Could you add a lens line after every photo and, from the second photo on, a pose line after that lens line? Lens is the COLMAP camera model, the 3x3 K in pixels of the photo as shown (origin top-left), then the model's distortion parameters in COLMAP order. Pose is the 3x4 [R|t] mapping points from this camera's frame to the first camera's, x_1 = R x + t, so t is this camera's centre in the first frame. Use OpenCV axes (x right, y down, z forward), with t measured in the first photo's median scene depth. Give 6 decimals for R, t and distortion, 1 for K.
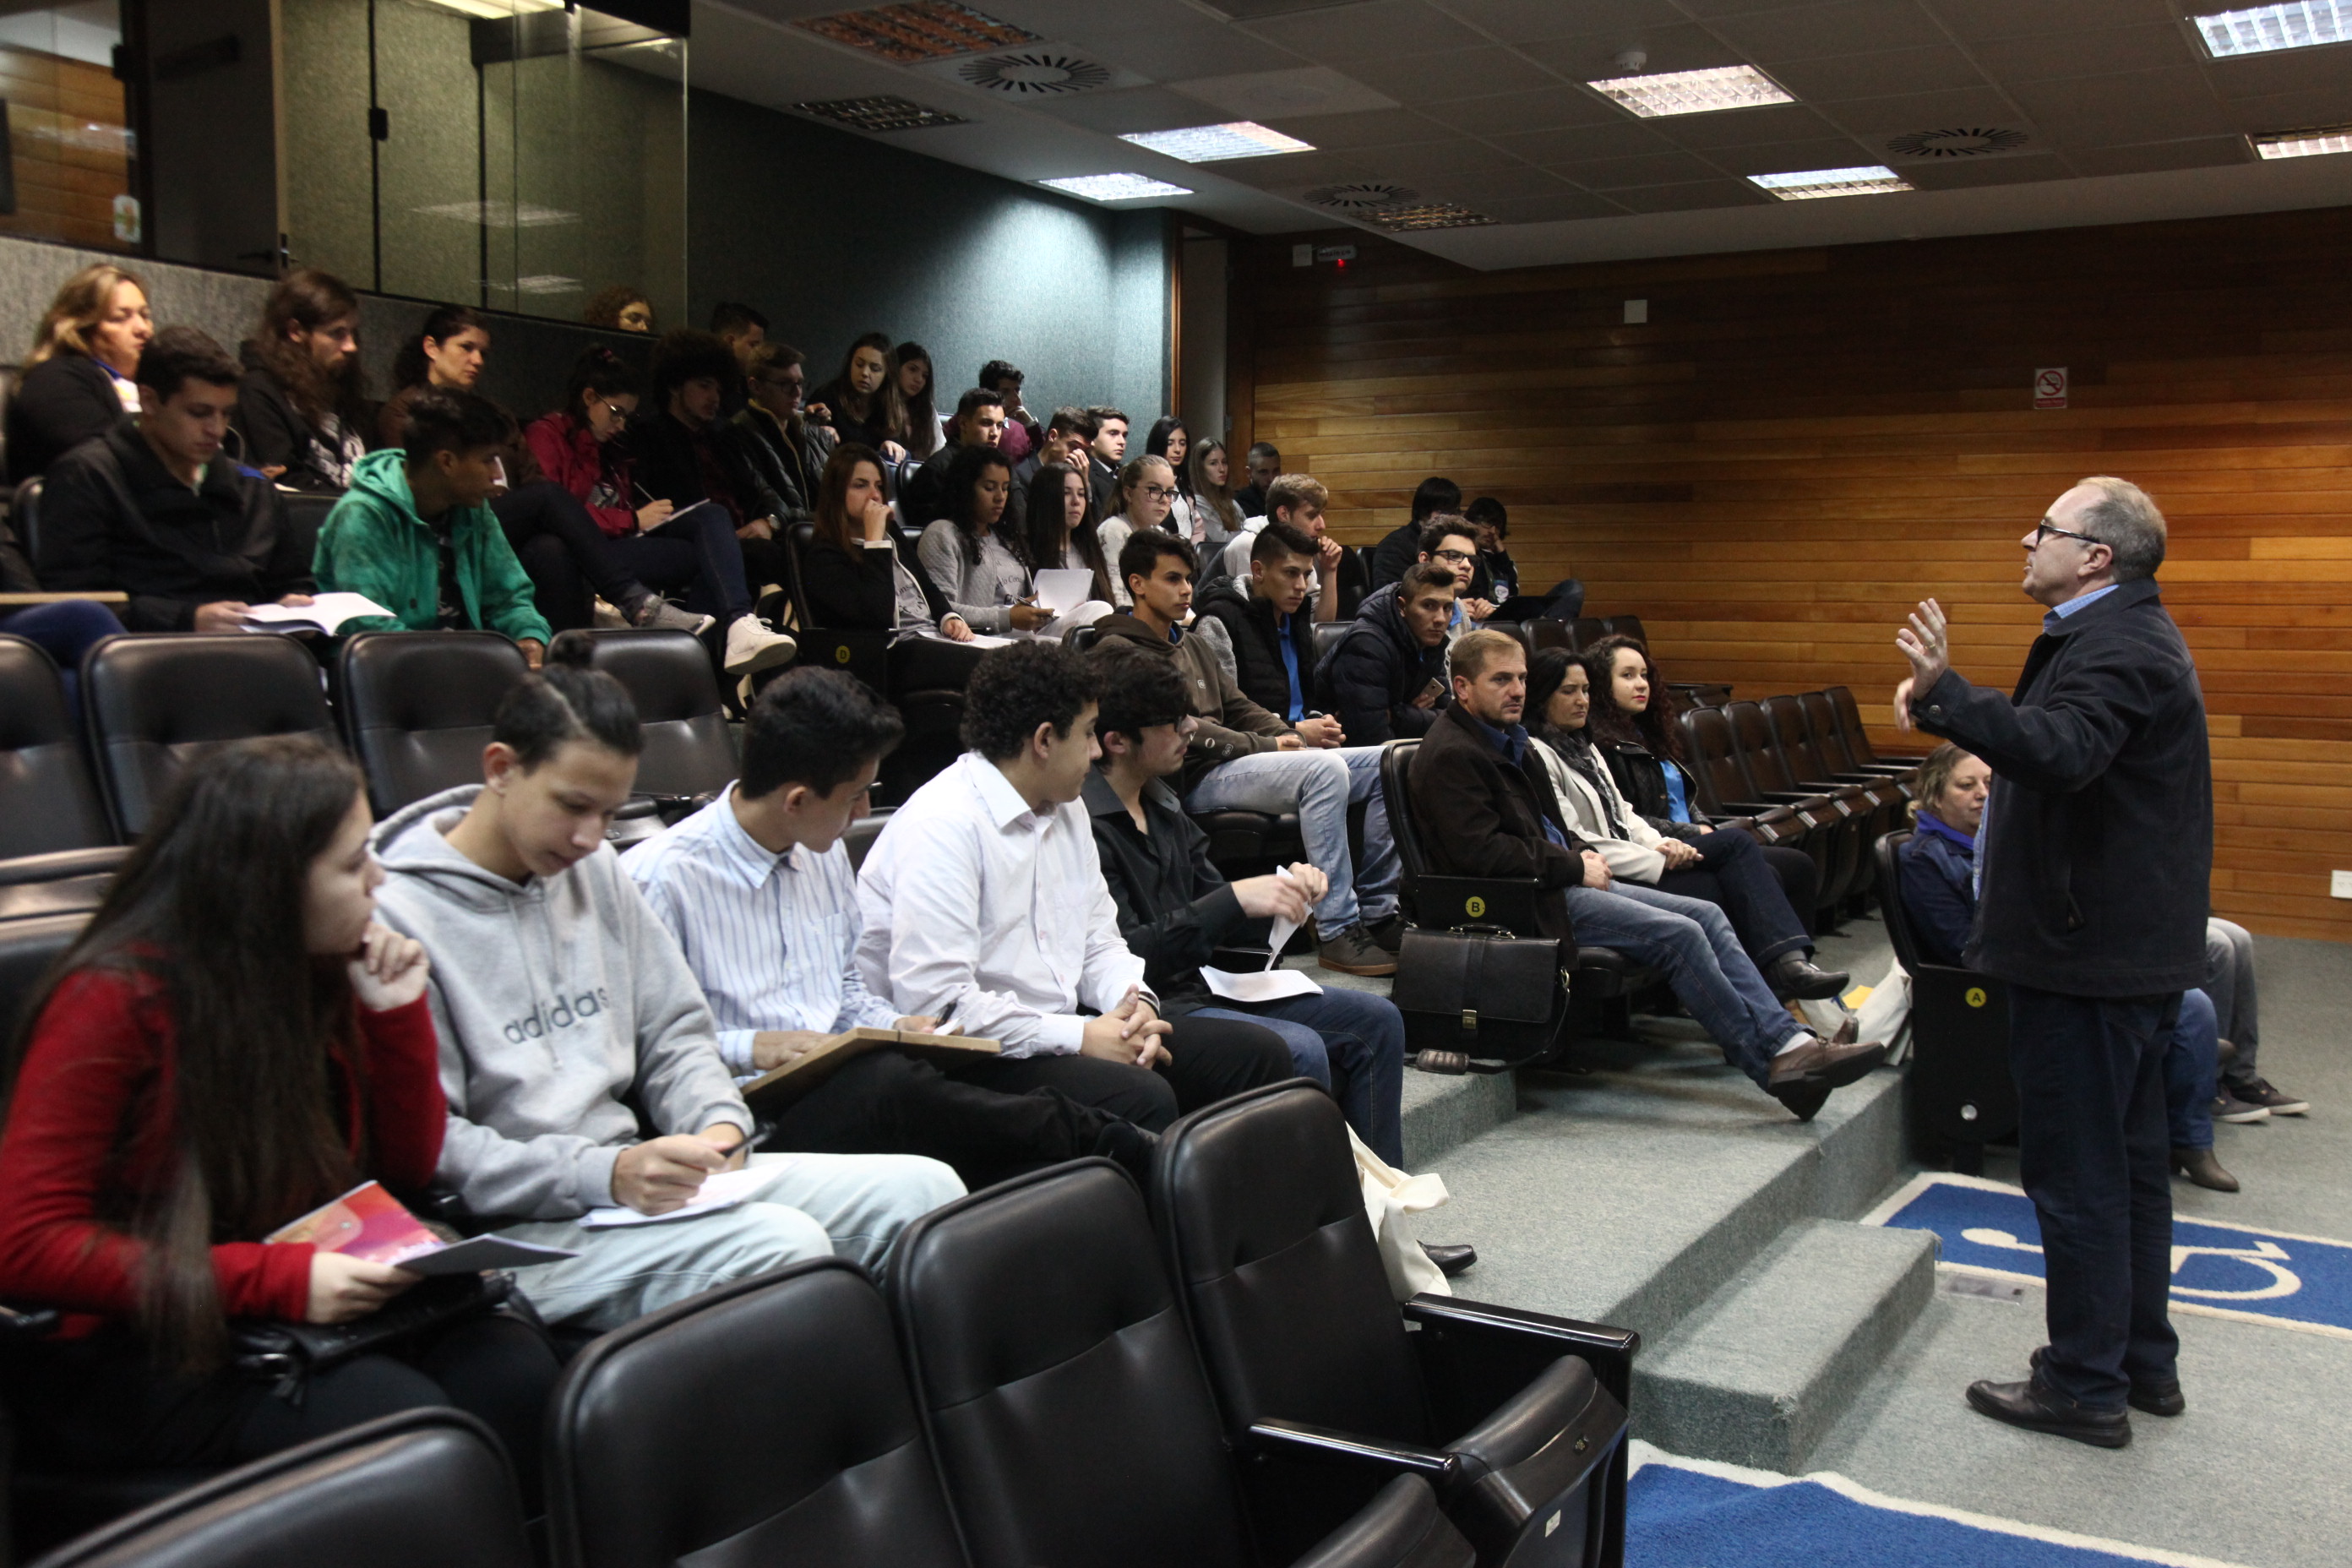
lens RADIAL K [[2139.0, 0, 1187.7], [0, 2139.0, 794.3], [0, 0, 1]] dist [-0.008158, 0.000000]
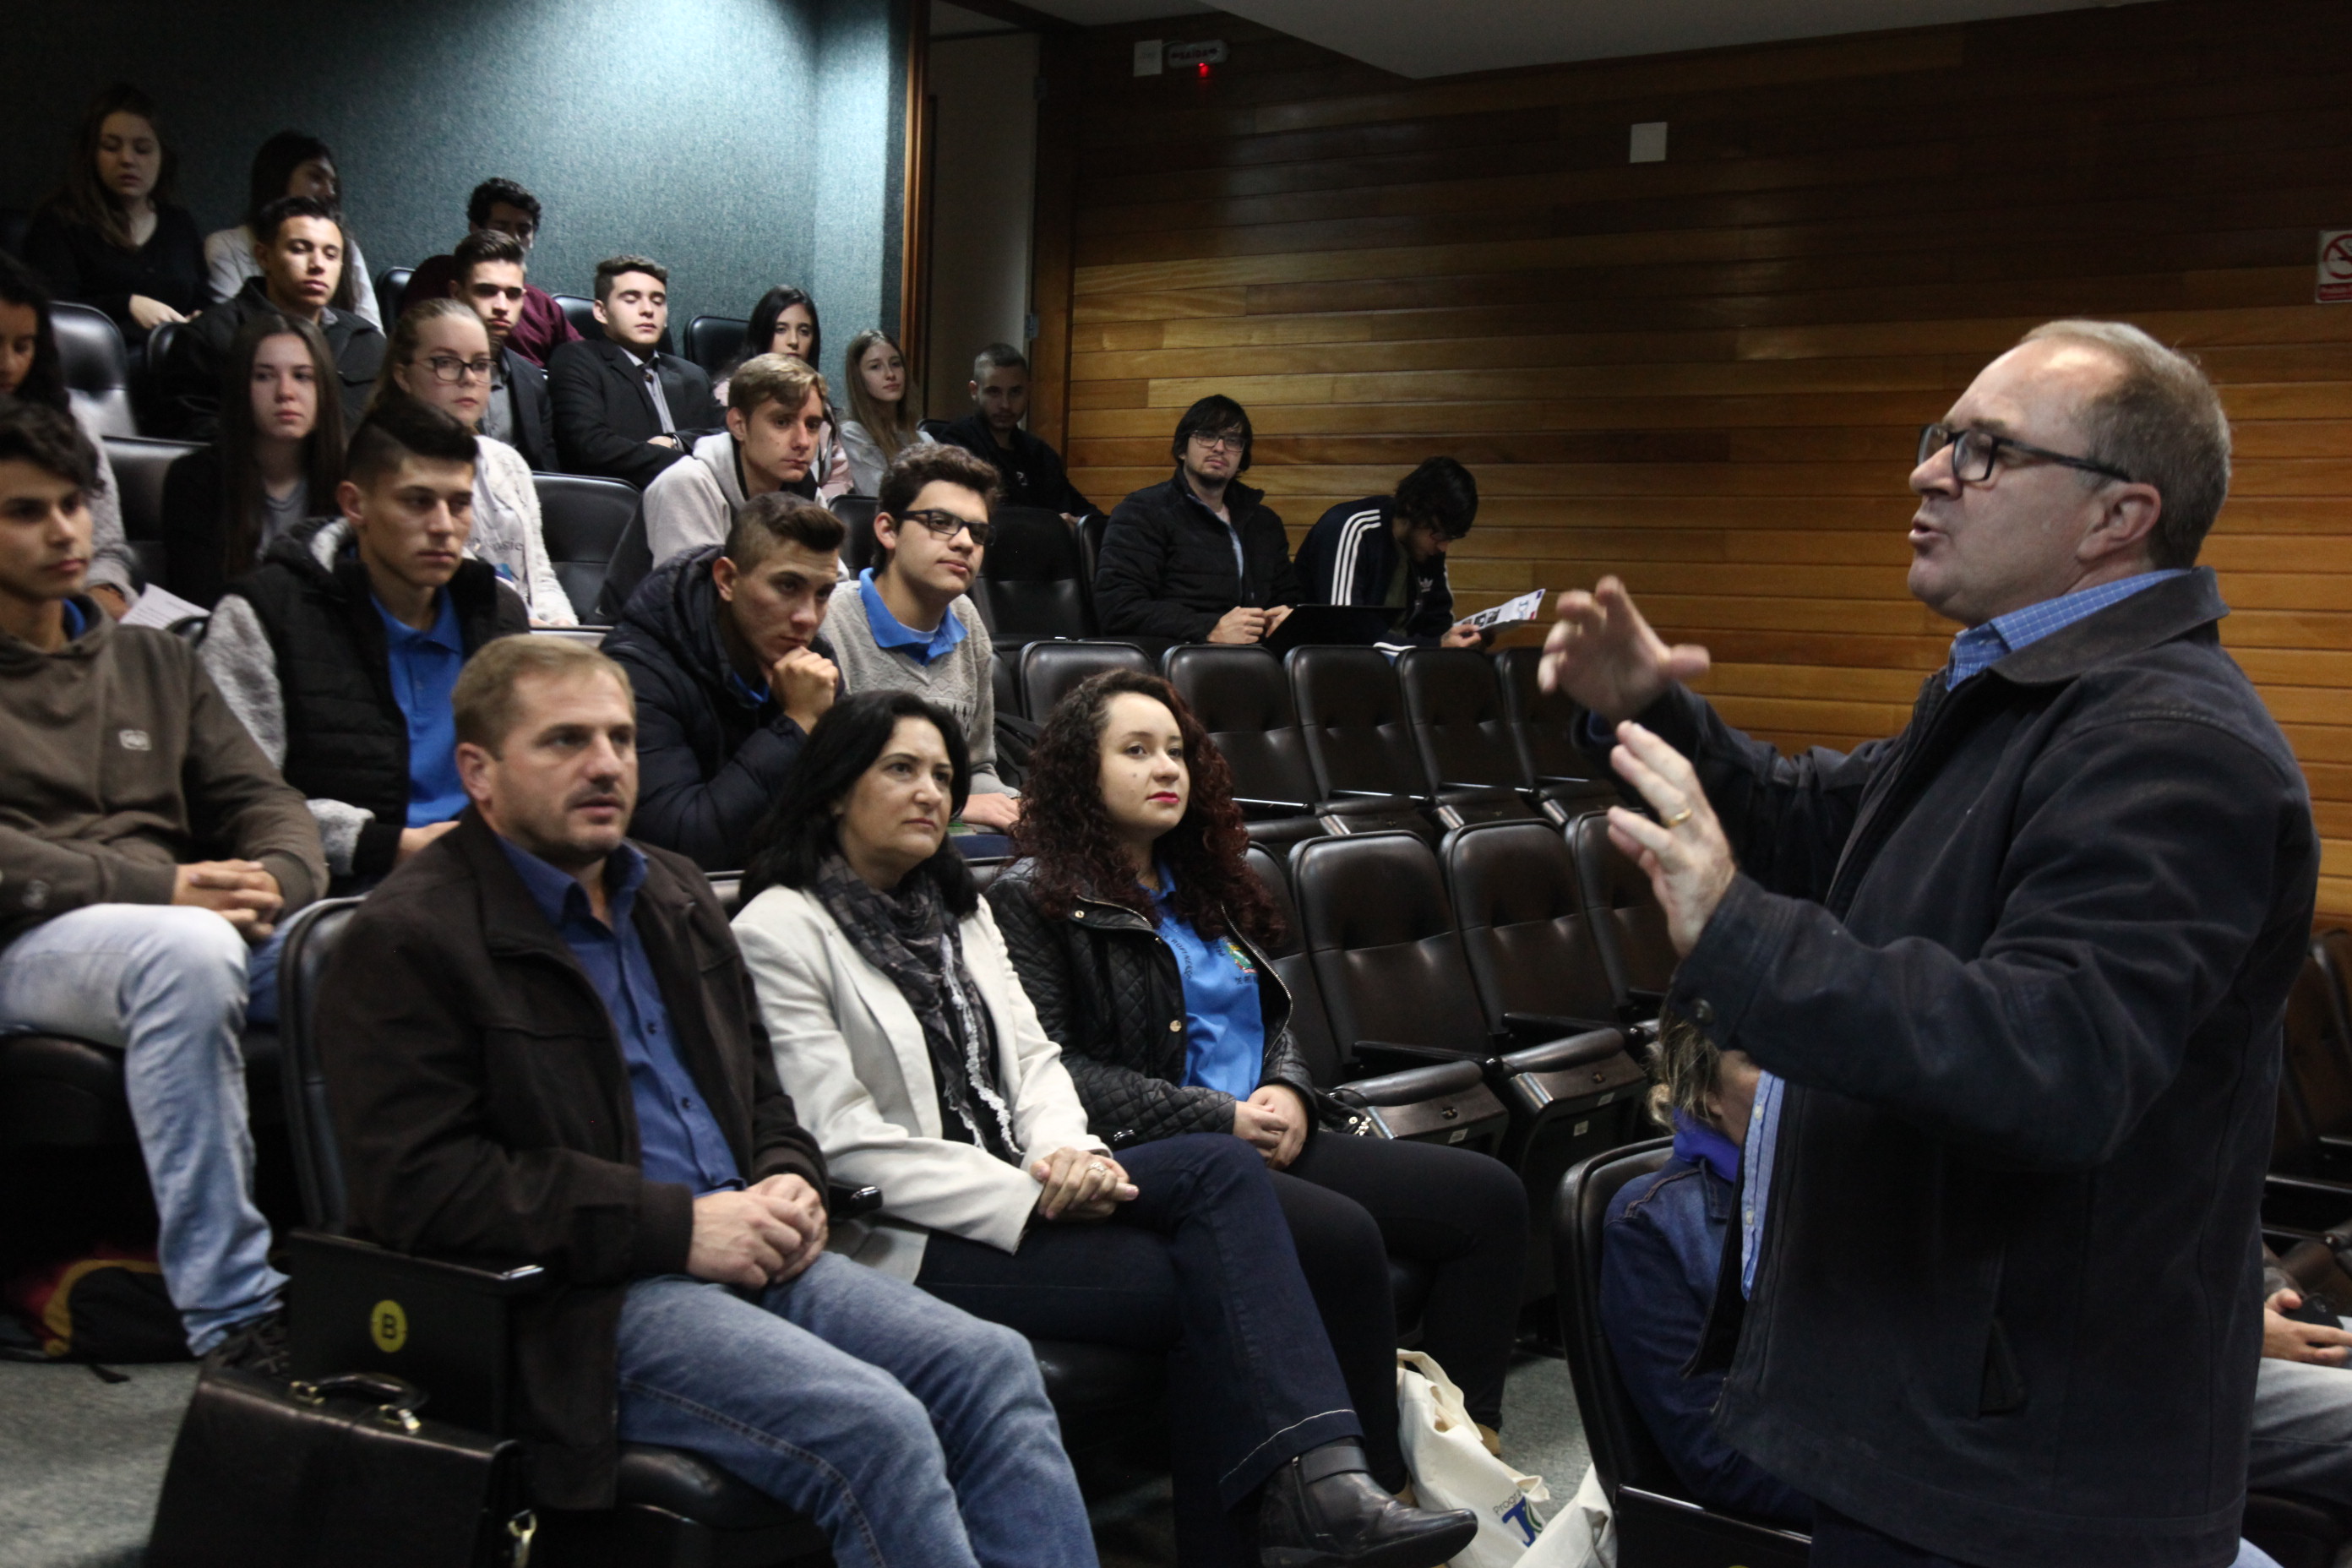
lens RADIAL K [[2731.1, 0, 1167.9], [0, 2731.1, 759.0], [0, 0, 1]] dist [0.068302, 0.000000]
pose [[0.995397, 0.037628, -0.088146, 0.223992], [-0.041301, 0.998337, -0.040223, -0.026556], [0.086486, 0.043678, 0.995295, 0.348945]]
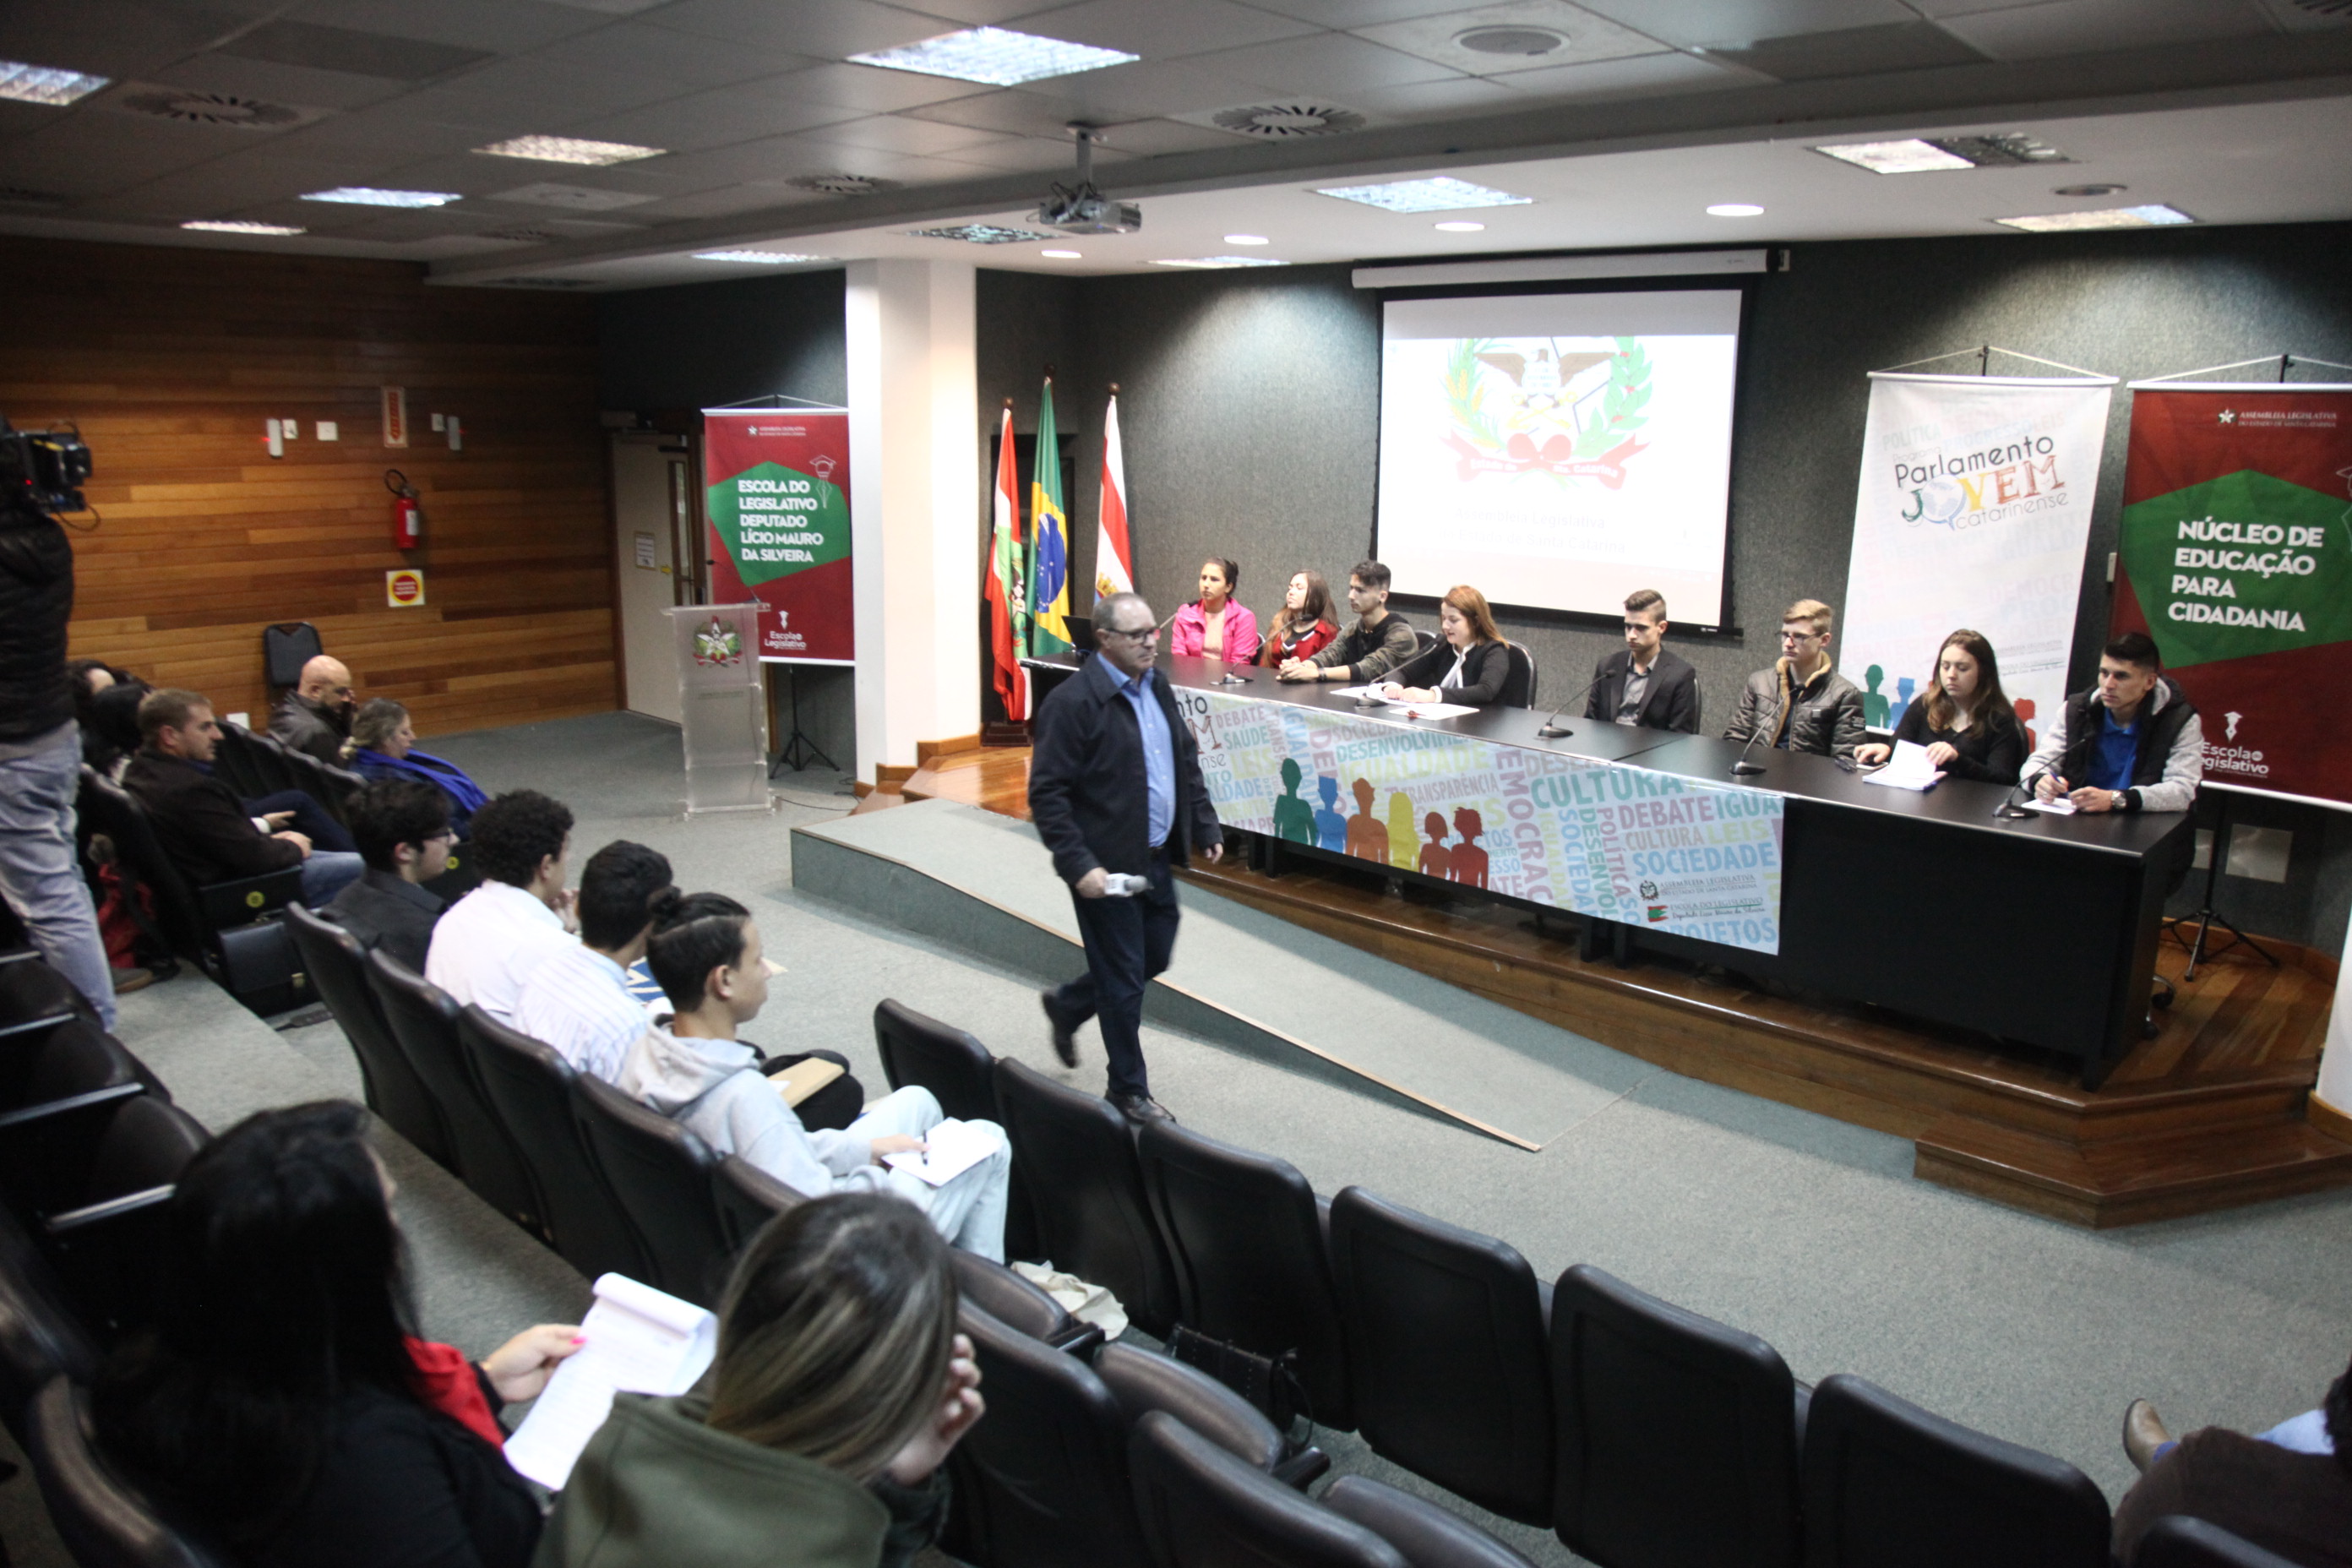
lens RADIAL K [[1625.5, 0, 1209.8], [0, 1625.5, 796.1], [0, 0, 1]] dist [-0.119115, 0.069895]
pose [[0.204819, -0.231036, 0.951142, -0.452379], [0.070607, 0.972699, 0.221067, -0.126887], [-0.976250, 0.021879, 0.215540, 0.154229]]
